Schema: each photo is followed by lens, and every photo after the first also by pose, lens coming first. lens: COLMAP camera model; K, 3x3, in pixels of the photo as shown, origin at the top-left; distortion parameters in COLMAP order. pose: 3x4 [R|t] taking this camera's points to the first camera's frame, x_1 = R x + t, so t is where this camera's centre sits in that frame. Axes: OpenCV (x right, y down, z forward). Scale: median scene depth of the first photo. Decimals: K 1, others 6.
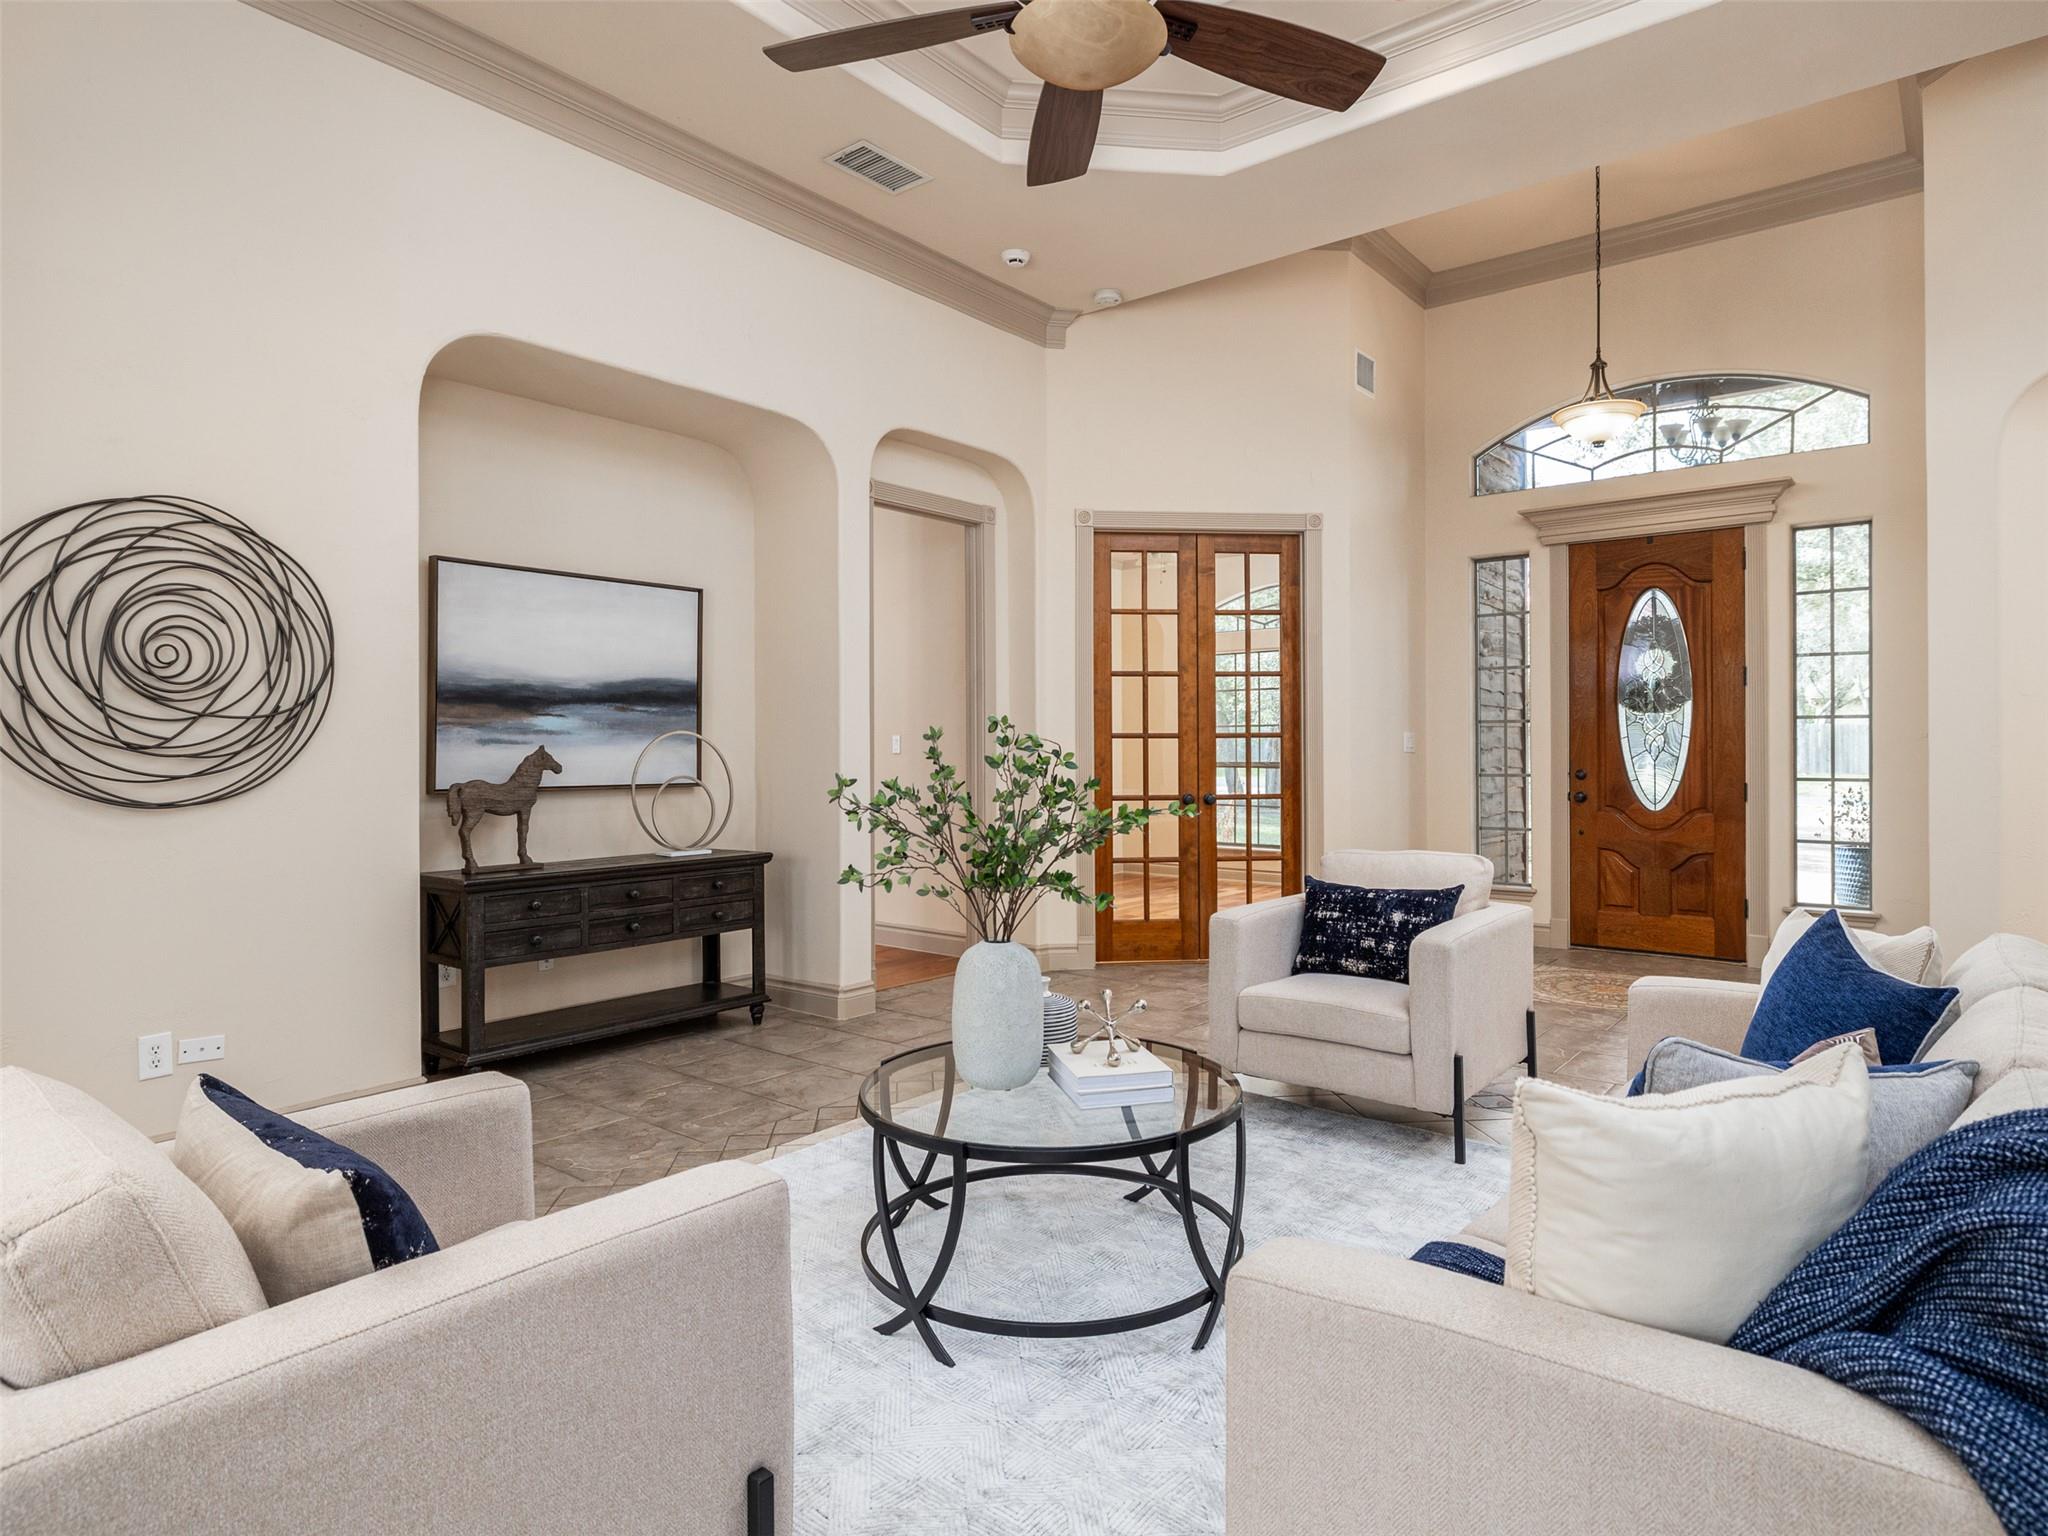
lens RADIAL K [[1143.7, 0, 1019.5], [0, 1143.7, 775.9], [0, 0, 1]] dist [-0.002988, -0.000163]
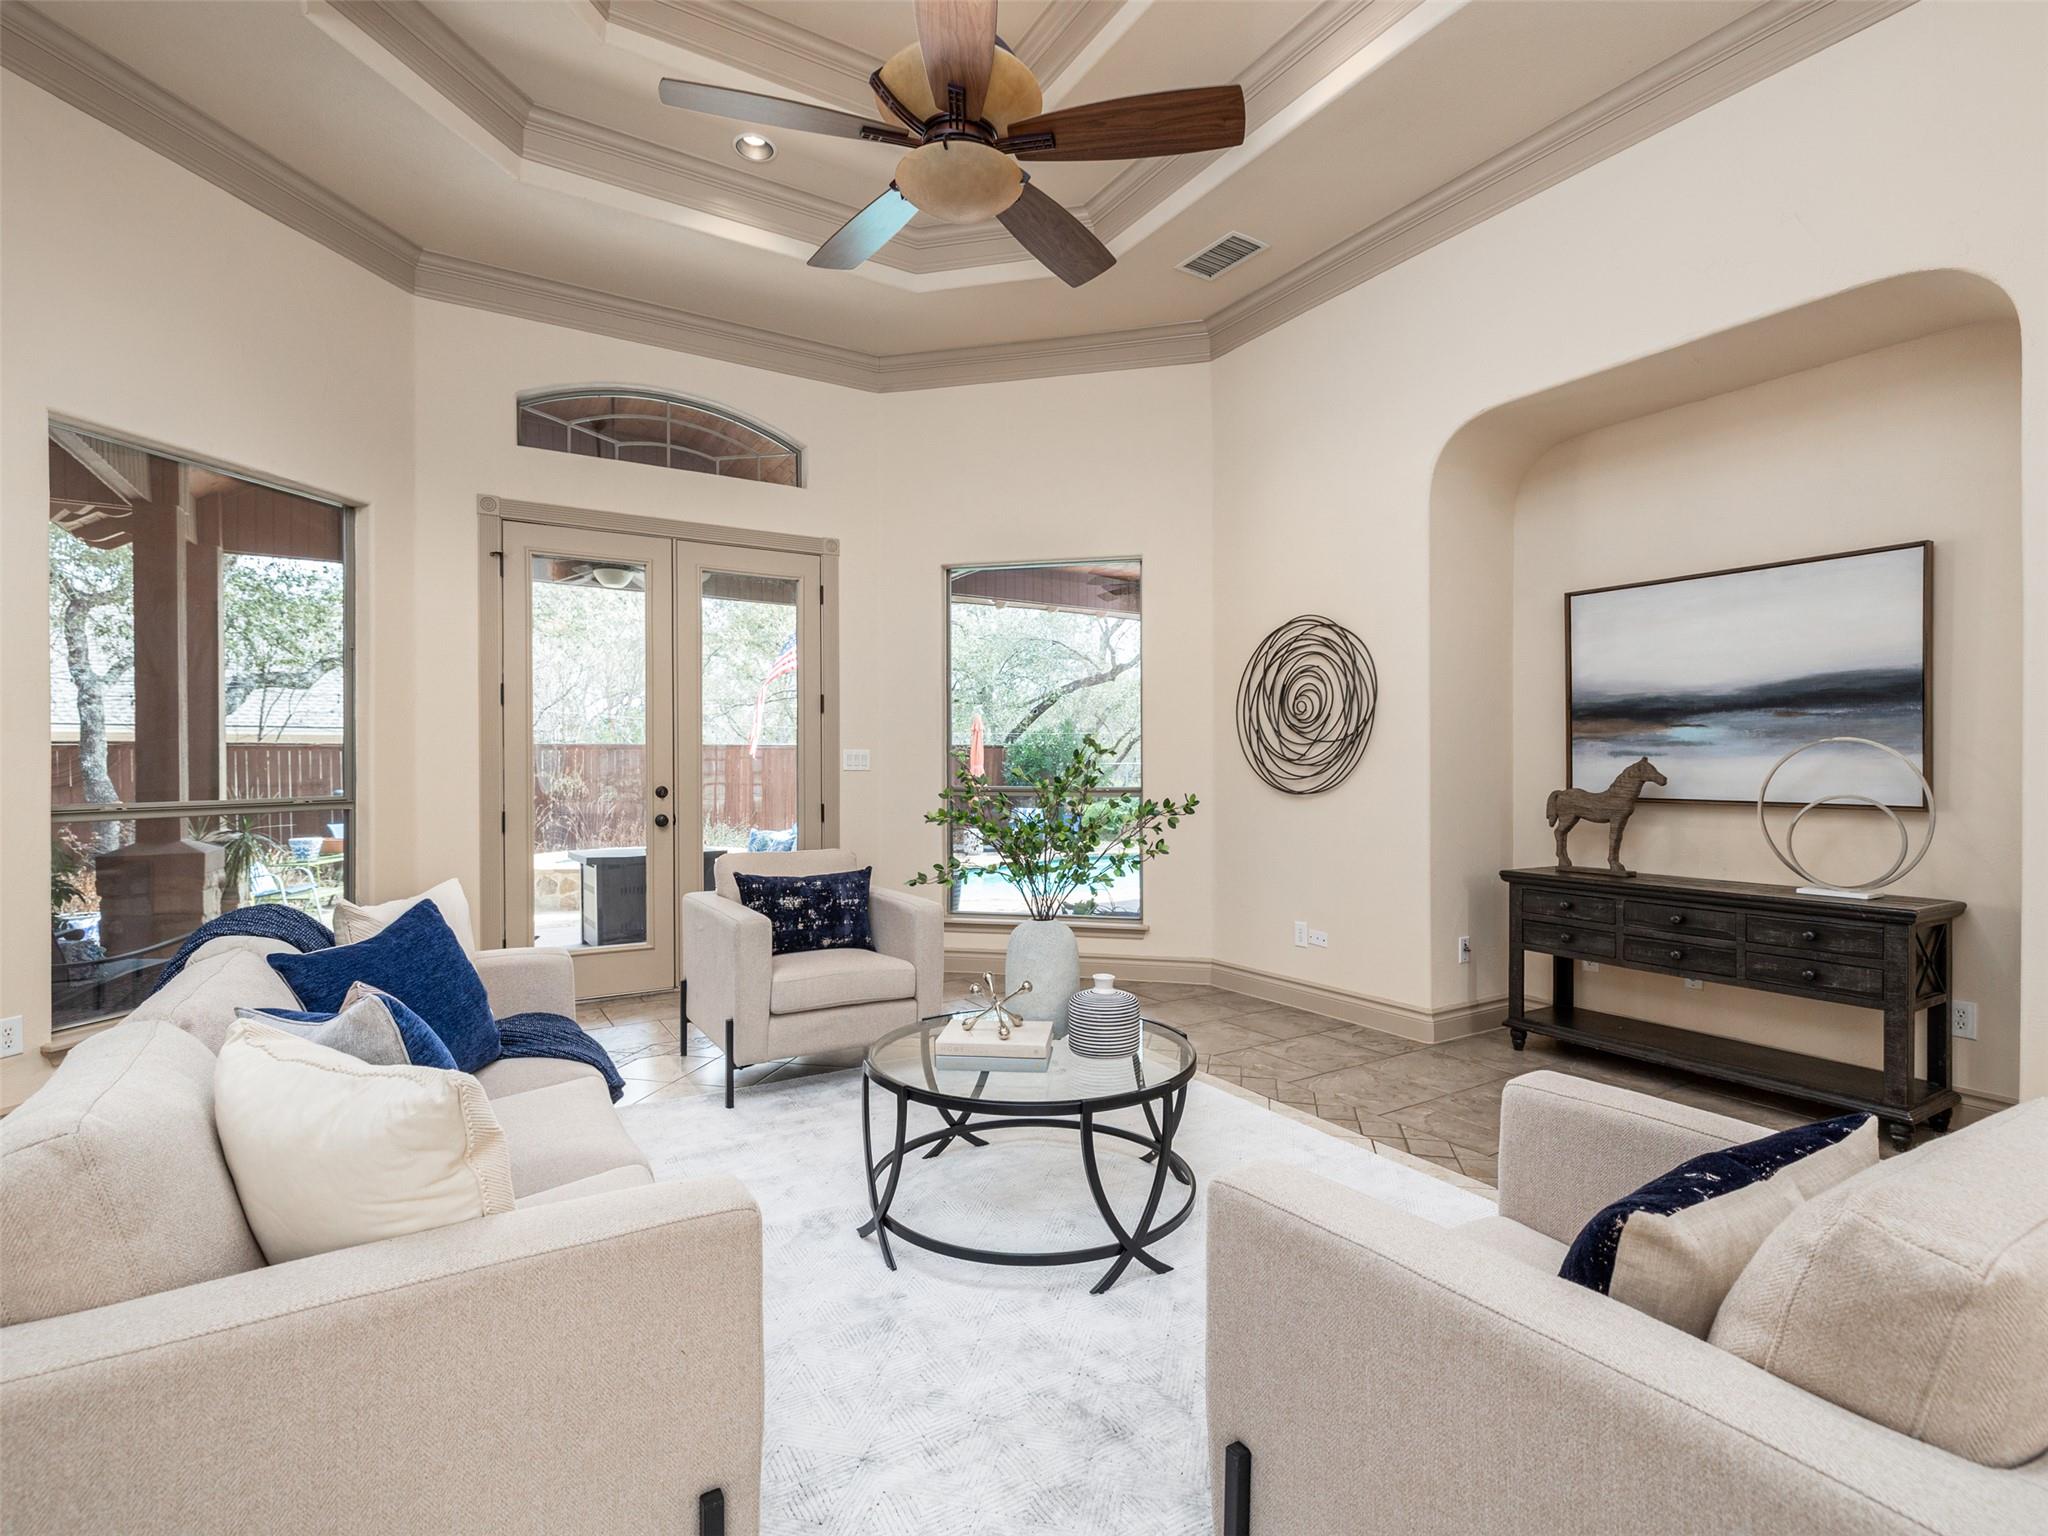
lens RADIAL K [[996.0, 0, 1021.3], [0, 996.0, 756.0], [0, 0, 1]] dist [0.001456, 0.000037]
pose [[-0.334776, -0.002943, -0.942293, 0.601194], [-0.021491, 0.999759, 0.004512, -0.019919], [0.942053, 0.021761, -0.334759, 0.786219]]
